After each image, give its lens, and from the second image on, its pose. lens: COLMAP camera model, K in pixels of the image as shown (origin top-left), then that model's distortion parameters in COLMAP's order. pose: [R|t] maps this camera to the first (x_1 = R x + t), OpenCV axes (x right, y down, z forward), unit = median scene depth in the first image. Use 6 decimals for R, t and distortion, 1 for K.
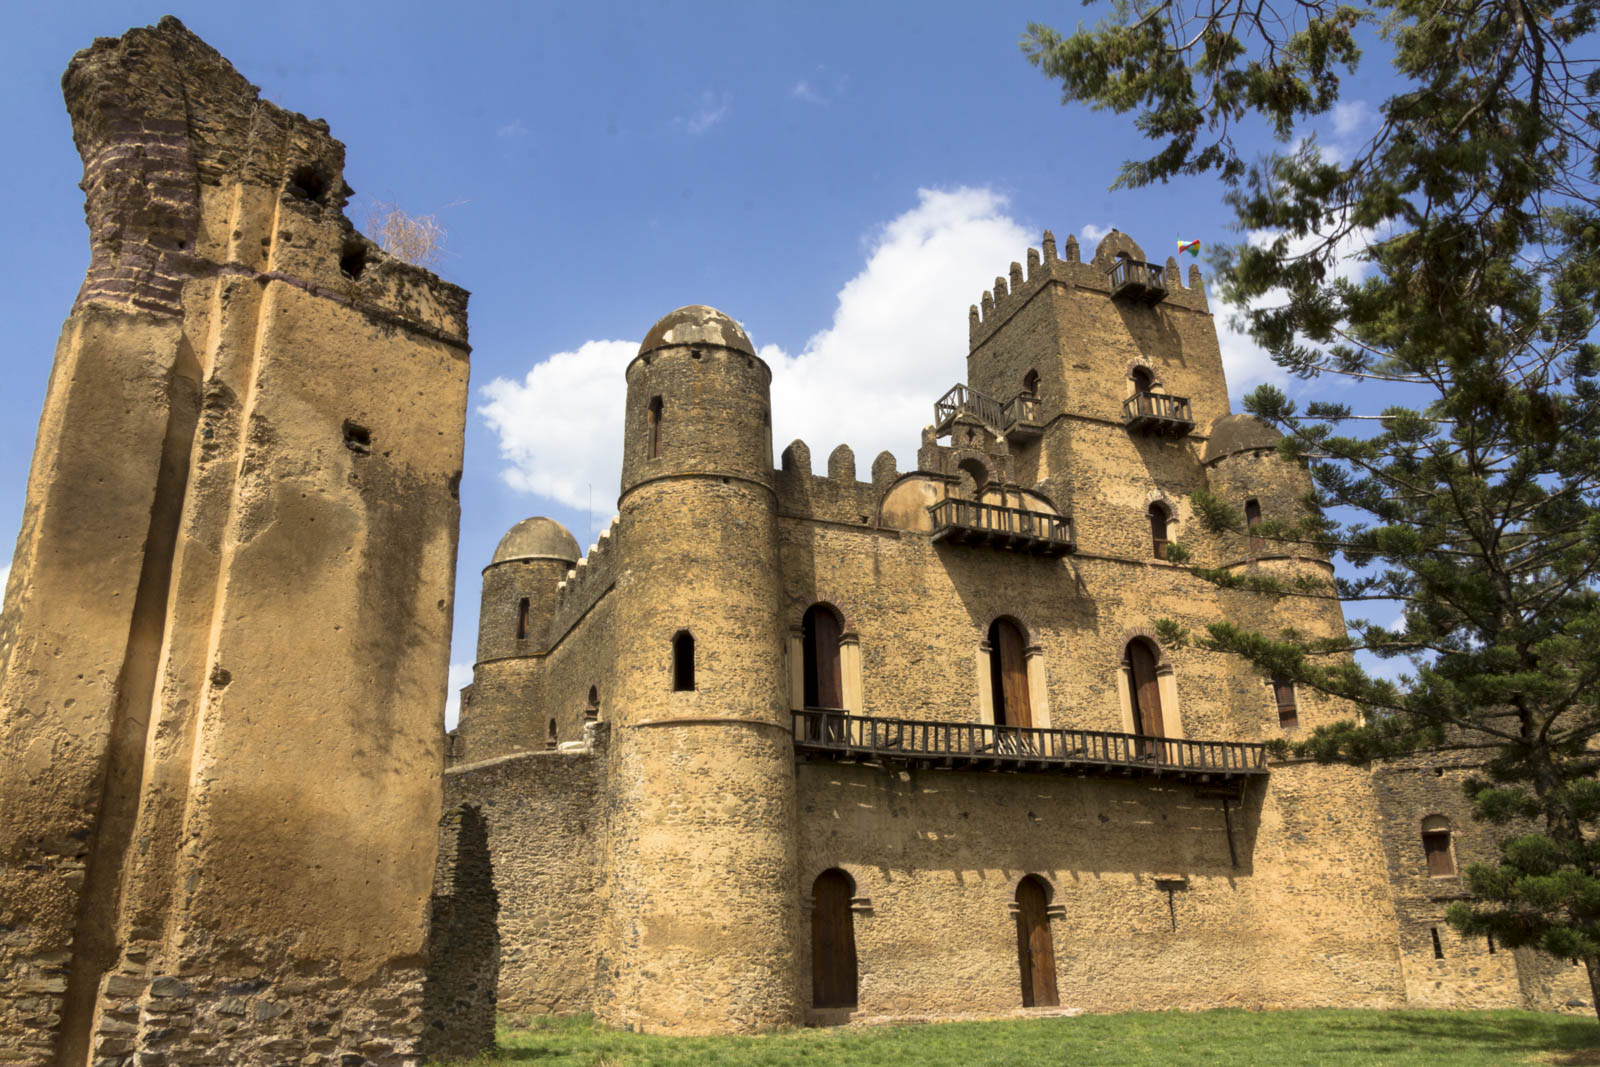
lens RADIAL K [[1313.6, 0, 800.4], [0, 1313.6, 532.0], [0, 0, 1]] dist [-0.009401, -0.004196]
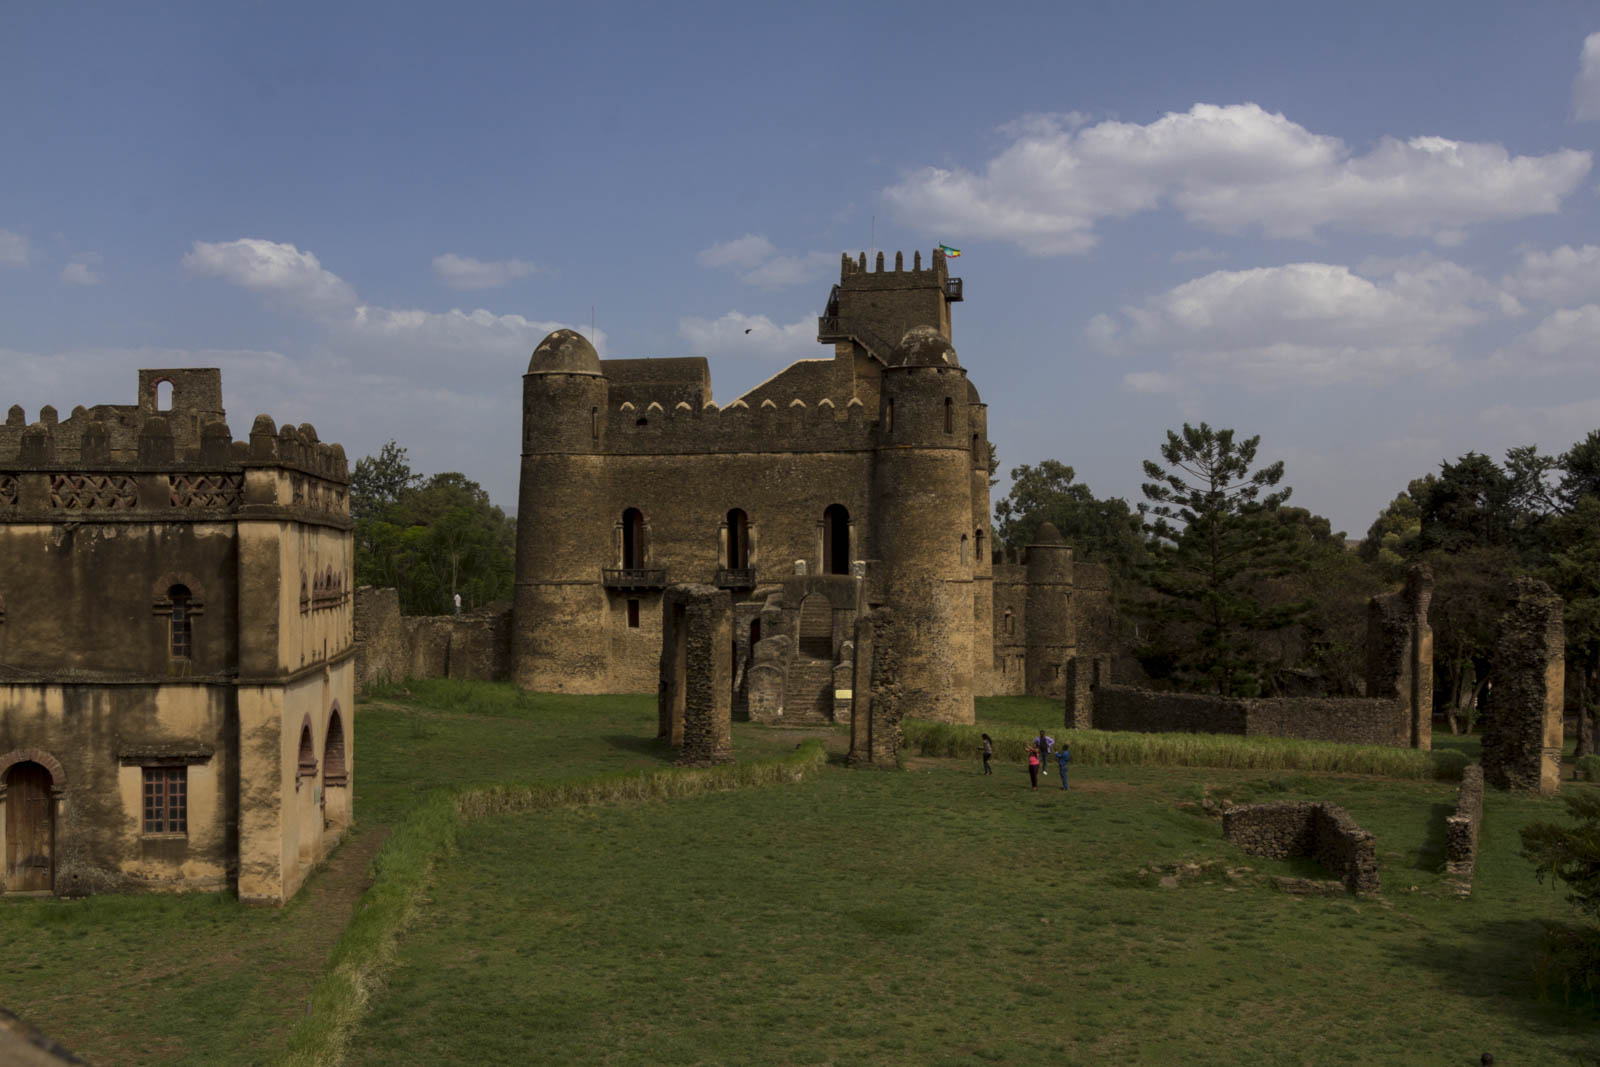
lens RADIAL K [[1882.6, 0, 800.2], [0, 1882.6, 536.5], [0, 0, 1]] dist [0.002095, 0.000000]
pose [[0.526096, 0.042181, 0.849379, -2.622921], [-0.312850, 0.938330, 0.147178, -0.262197], [-0.790789, -0.343158, 0.506848, -0.245162]]
